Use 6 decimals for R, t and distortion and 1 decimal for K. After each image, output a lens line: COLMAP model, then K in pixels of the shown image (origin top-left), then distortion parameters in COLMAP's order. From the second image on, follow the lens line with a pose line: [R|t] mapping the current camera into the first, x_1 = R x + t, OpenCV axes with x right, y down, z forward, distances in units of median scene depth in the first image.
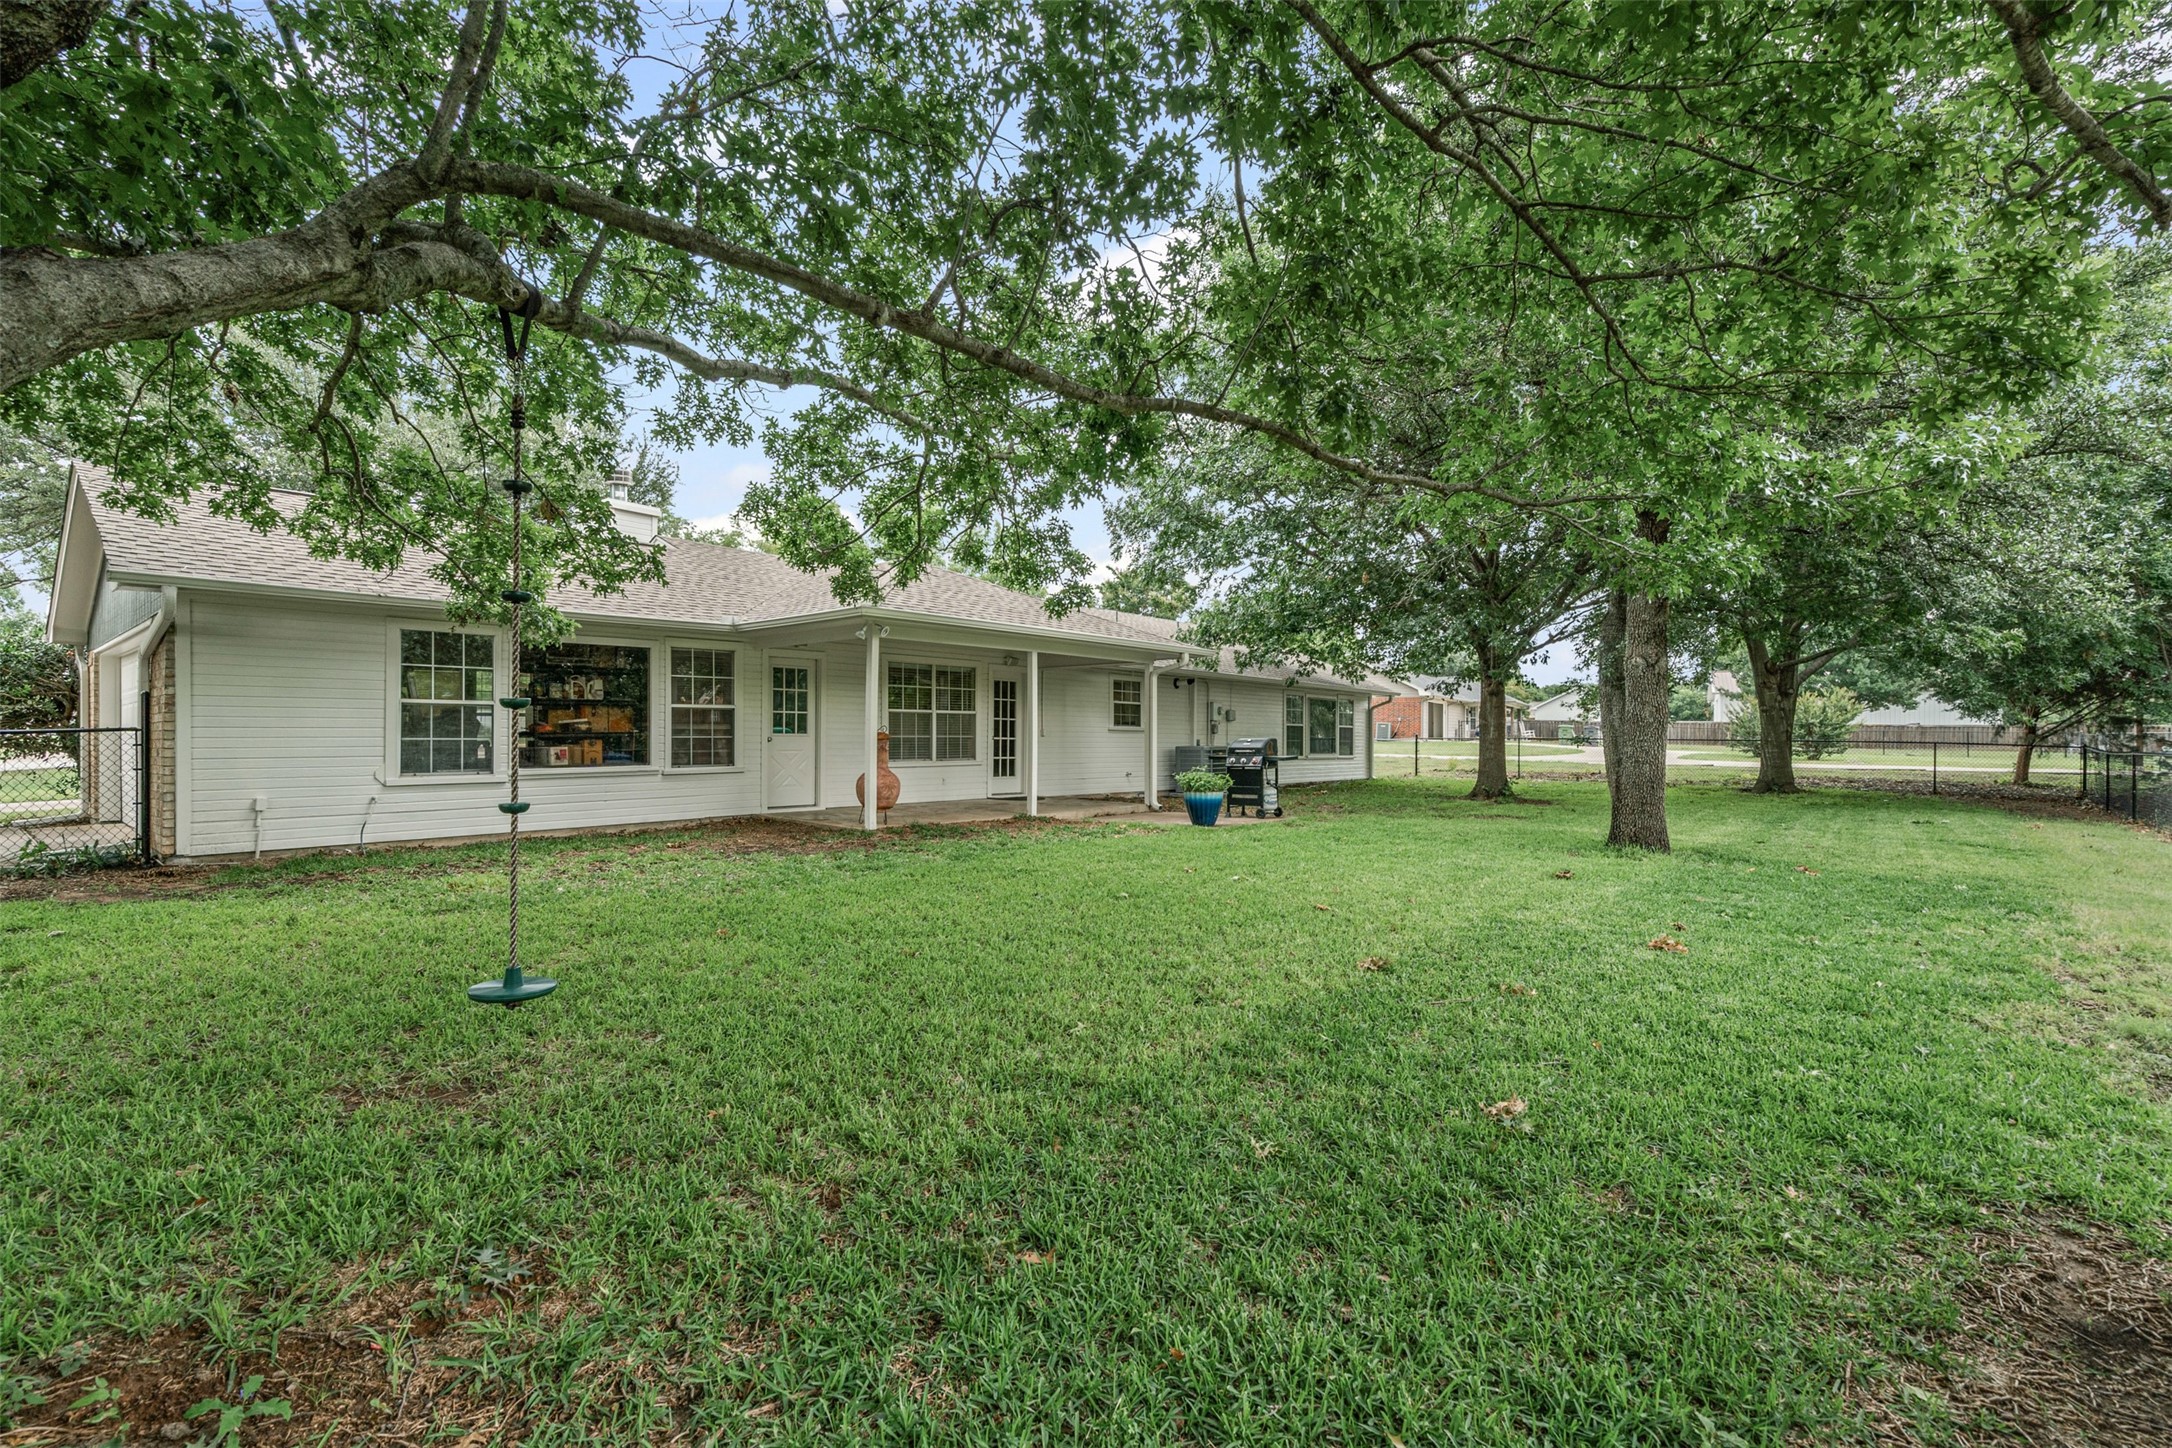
lens RADIAL K [[970.6, 0, 1086.0], [0, 970.6, 724.0], [0, 0, 1]] dist [-0.000203, -0.000017]
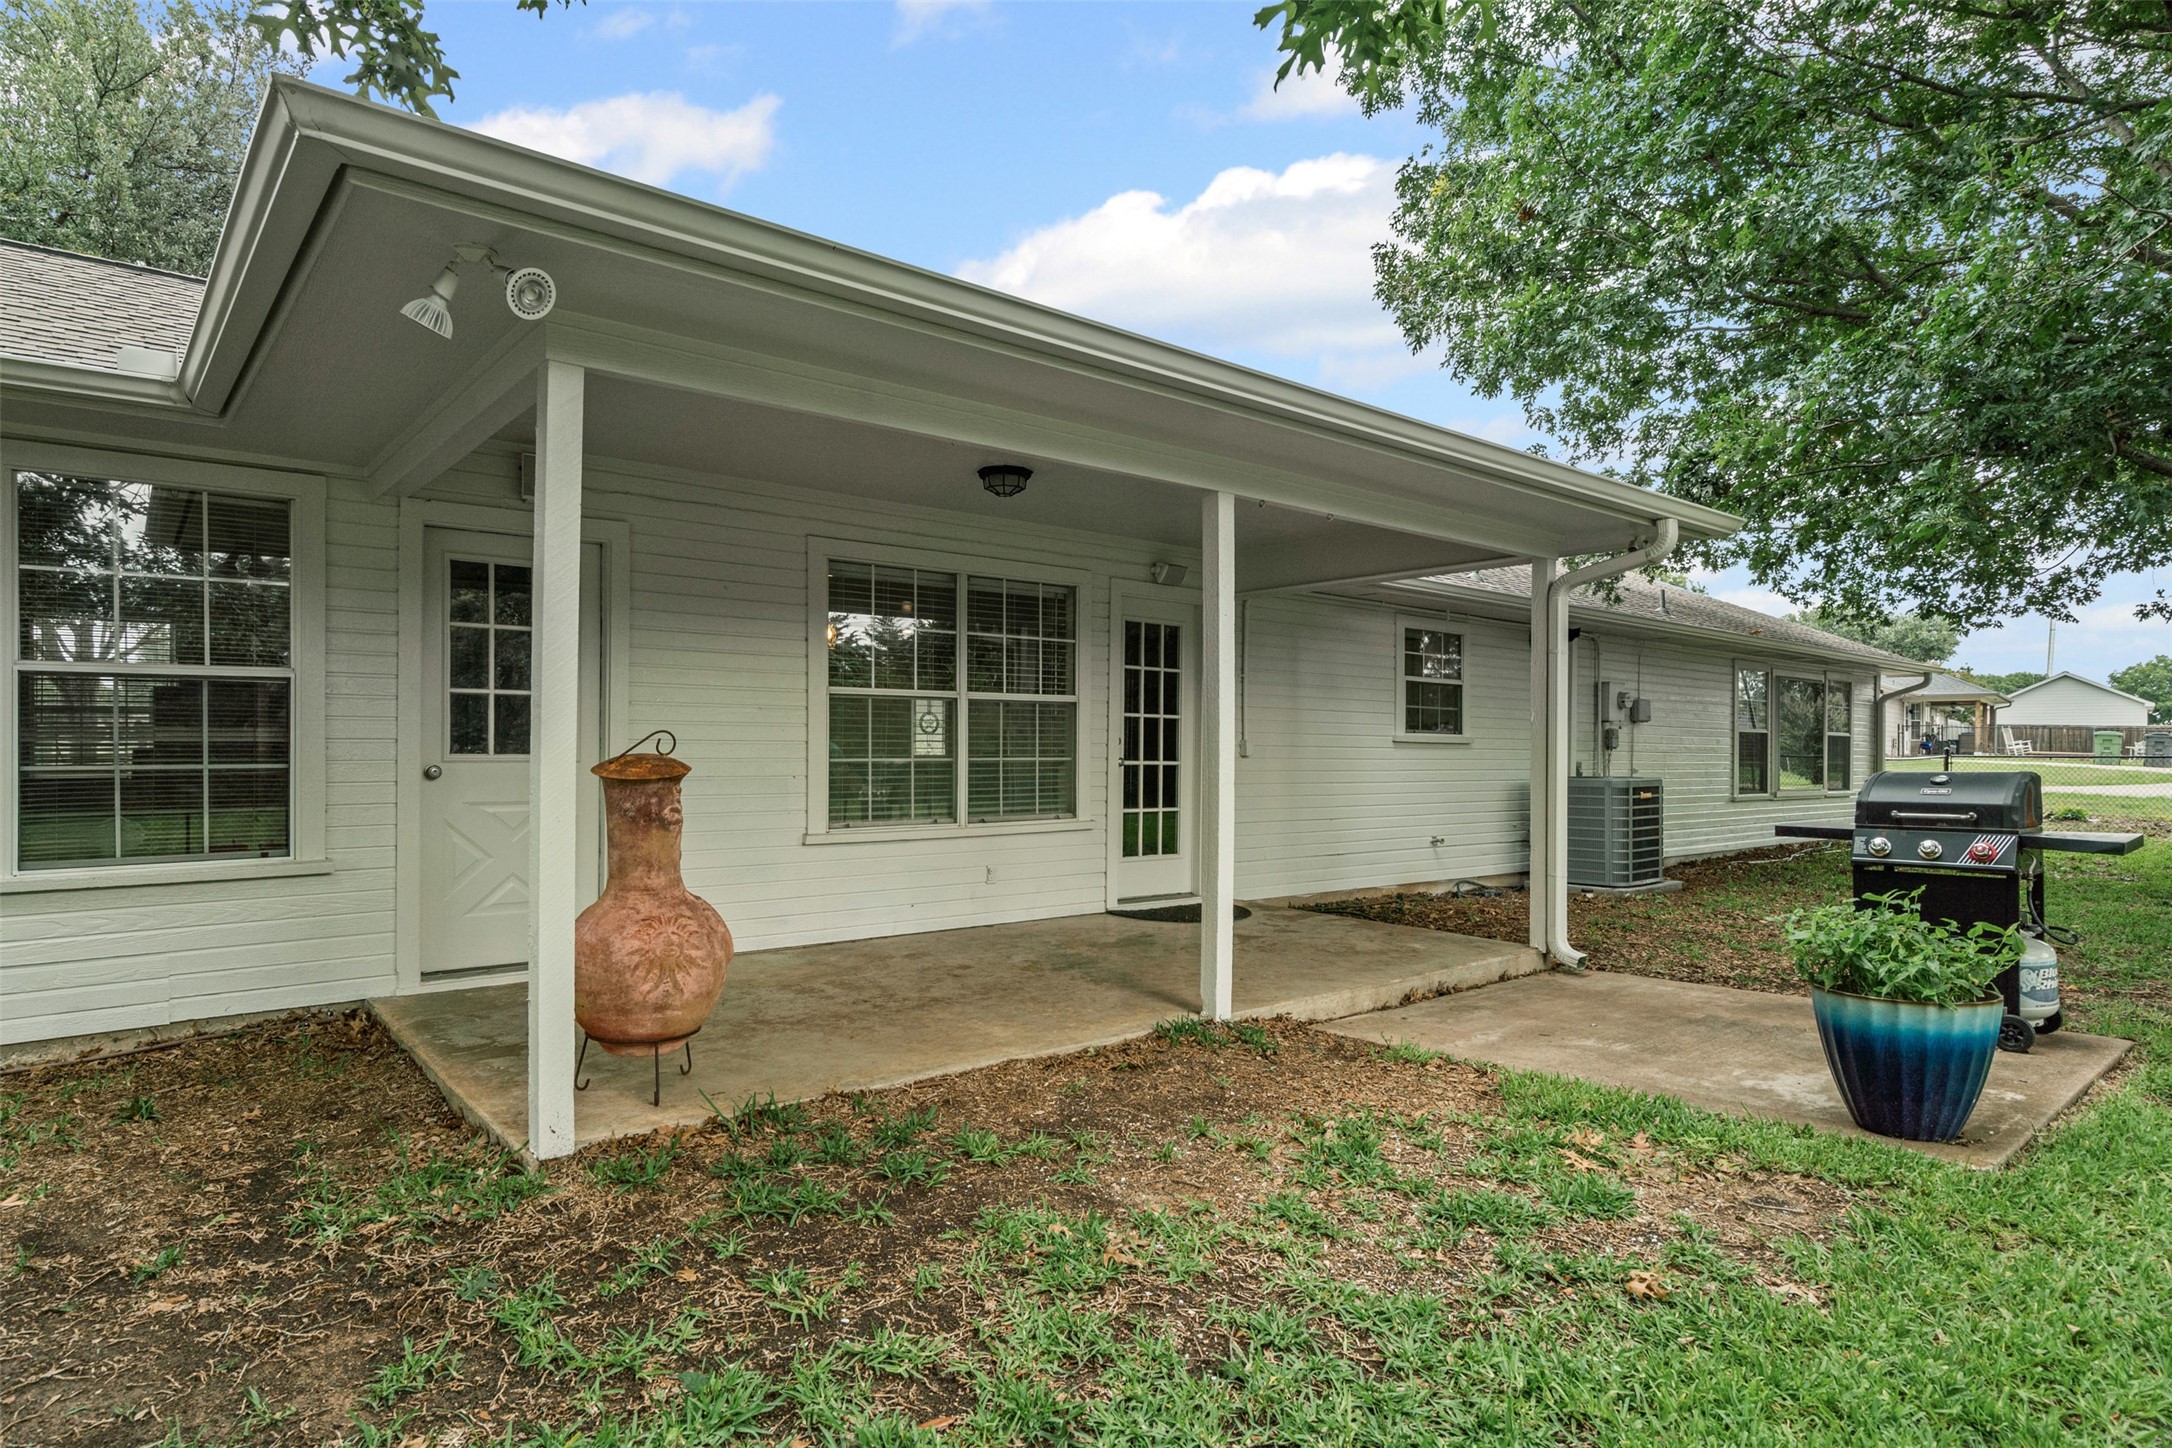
lens RADIAL K [[1201.1, 0, 1086.0], [0, 1201.1, 724.0], [0, 0, 1]] dist [0.004288, 0.001070]
pose [[0.986295, -0.001363, -0.164985, -0.027373], [0.000371, 0.999982, -0.006048, 0.001489], [0.164991, 0.005904, 0.986277, 0.497465]]
